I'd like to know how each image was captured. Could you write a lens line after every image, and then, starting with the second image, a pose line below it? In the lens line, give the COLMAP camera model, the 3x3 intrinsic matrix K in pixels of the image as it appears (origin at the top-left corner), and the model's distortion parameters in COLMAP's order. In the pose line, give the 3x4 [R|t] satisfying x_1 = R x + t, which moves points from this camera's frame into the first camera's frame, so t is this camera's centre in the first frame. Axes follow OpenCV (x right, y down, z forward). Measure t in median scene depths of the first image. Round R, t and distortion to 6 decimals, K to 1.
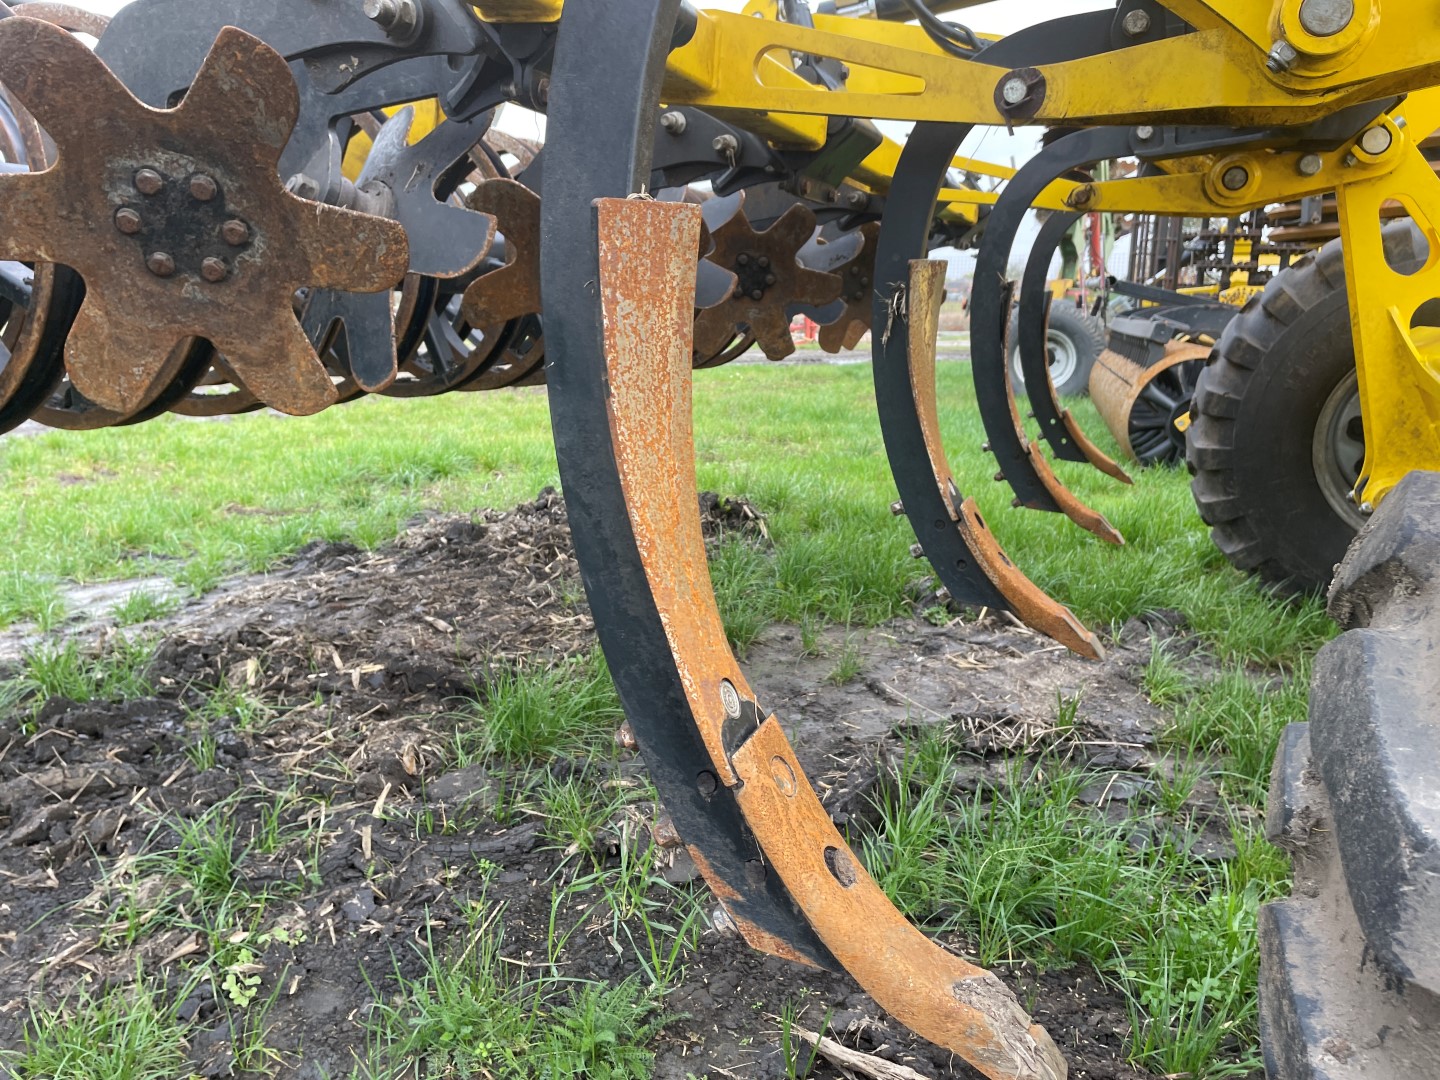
lens RADIAL K [[1088.3, 0, 707.0], [0, 1088.3, 528.9], [0, 0, 1]] dist [0.093639, -0.124983]
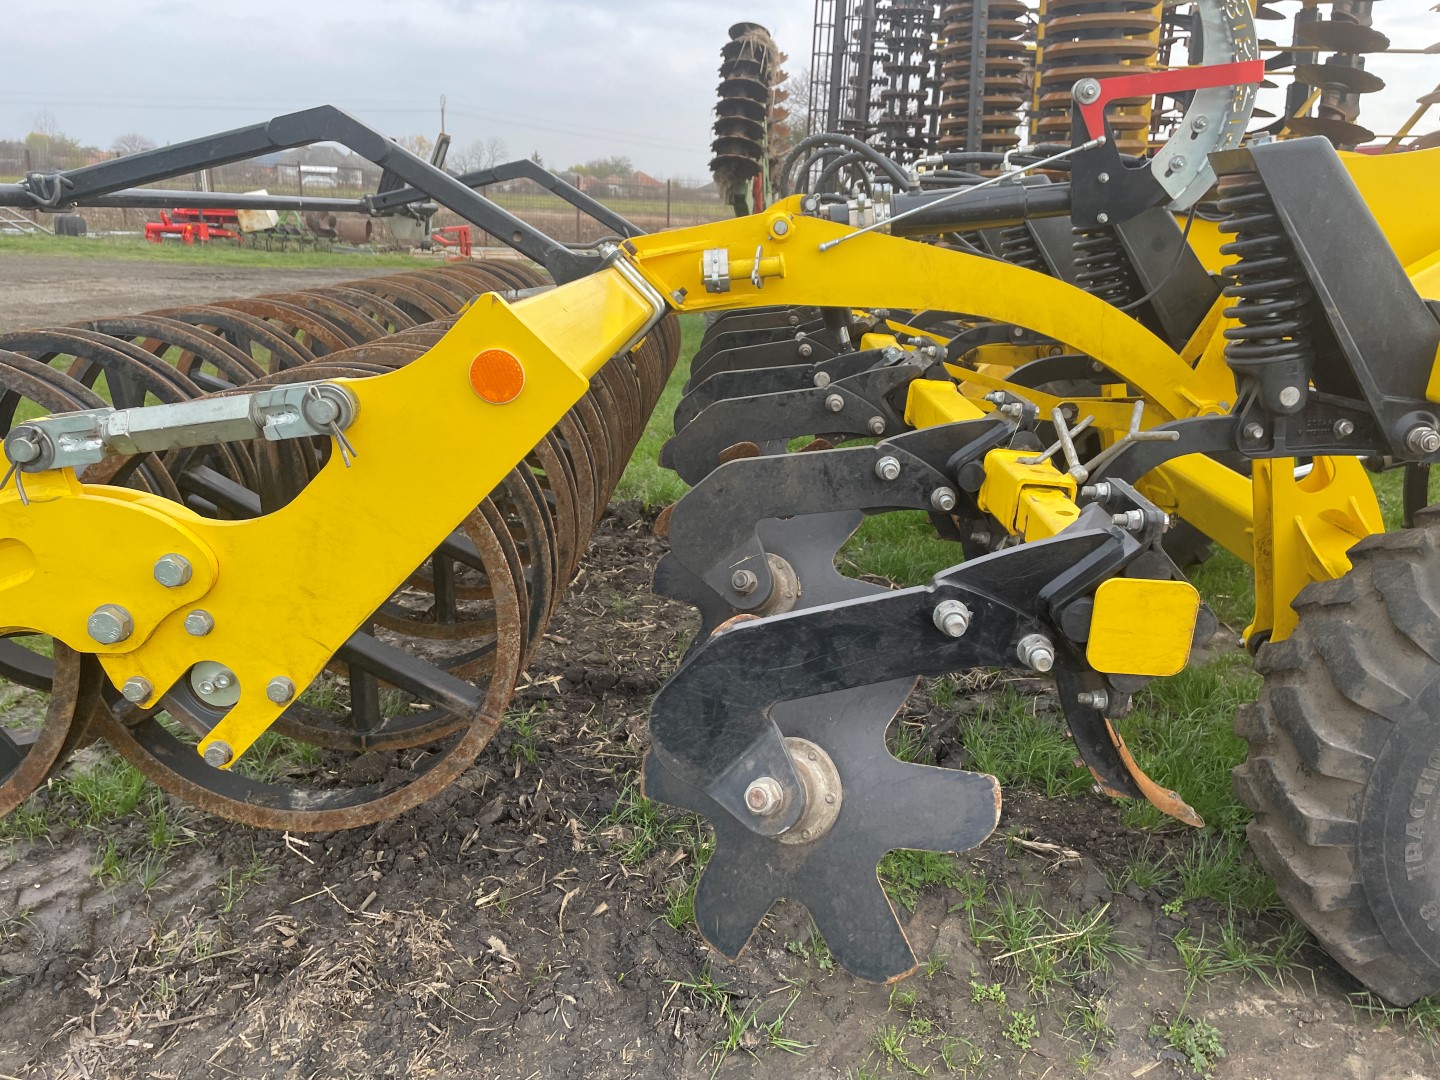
lens RADIAL K [[1088.3, 0, 707.0], [0, 1088.3, 528.9], [0, 0, 1]] dist [0.093639, -0.124983]
pose [[0.932140, -0.074630, 0.354324, -0.622708], [0.039807, 0.993719, 0.104581, -0.223173], [-0.359903, -0.083380, 0.929256, -0.428470]]
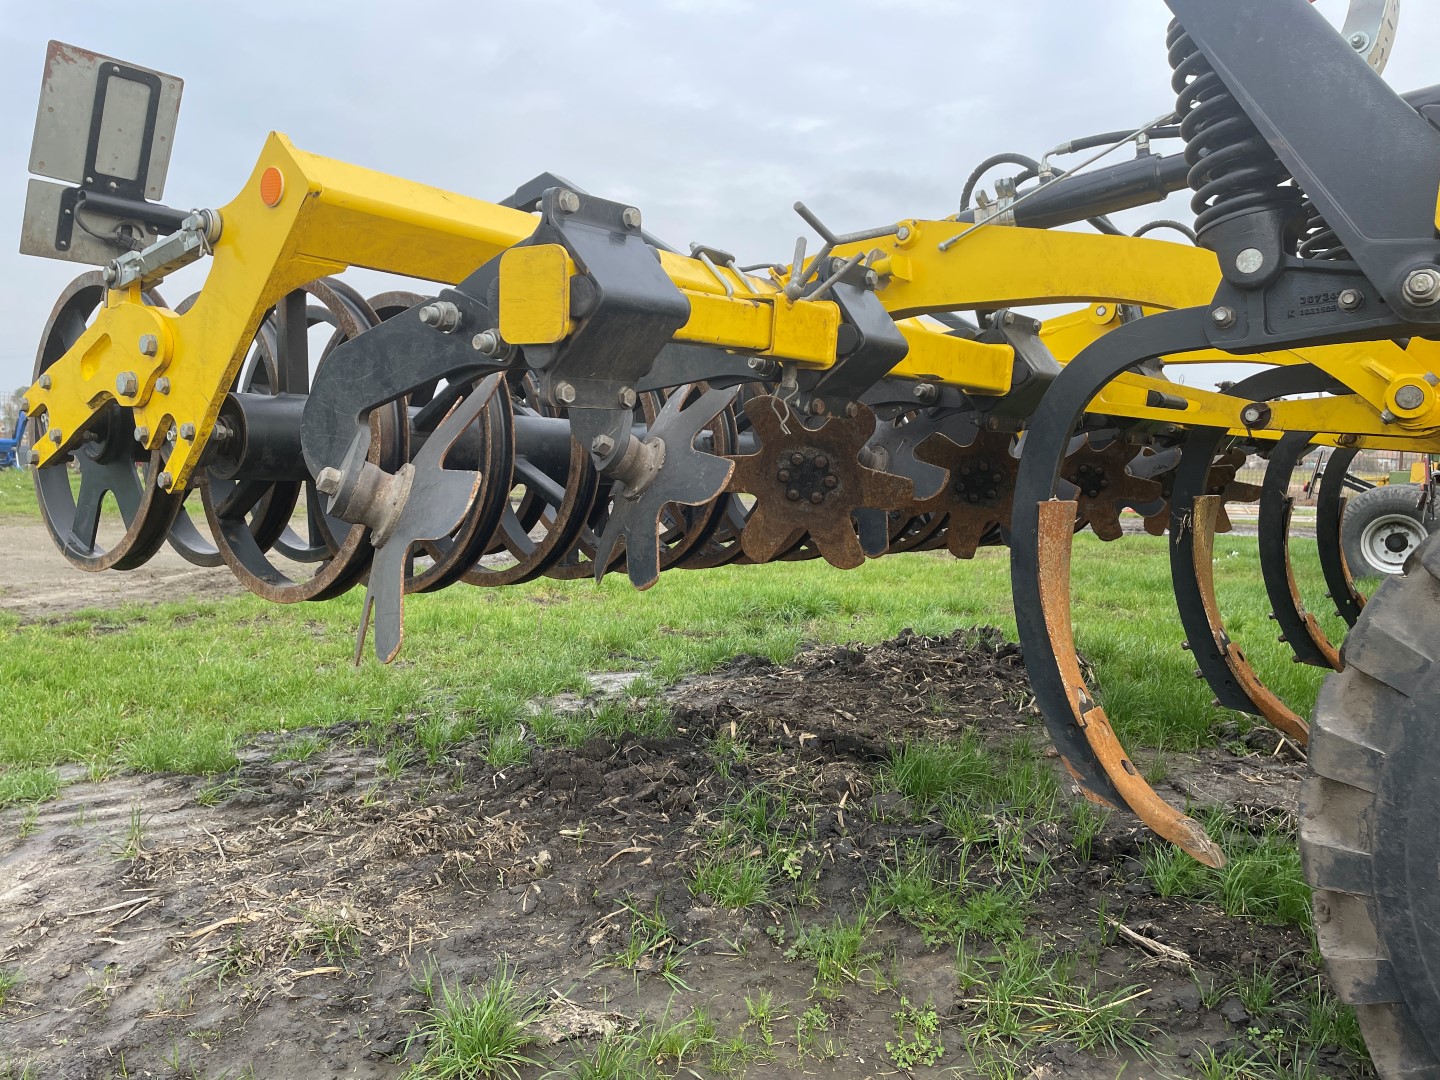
lens RADIAL K [[1088.3, 0, 707.0], [0, 1088.3, 528.9], [0, 0, 1]] dist [0.093639, -0.124983]
pose [[0.958467, 0.042947, -0.281951, -0.032411], [-0.082010, 0.988346, -0.128241, 0.051428], [0.273158, 0.146038, 0.950820, -0.499910]]
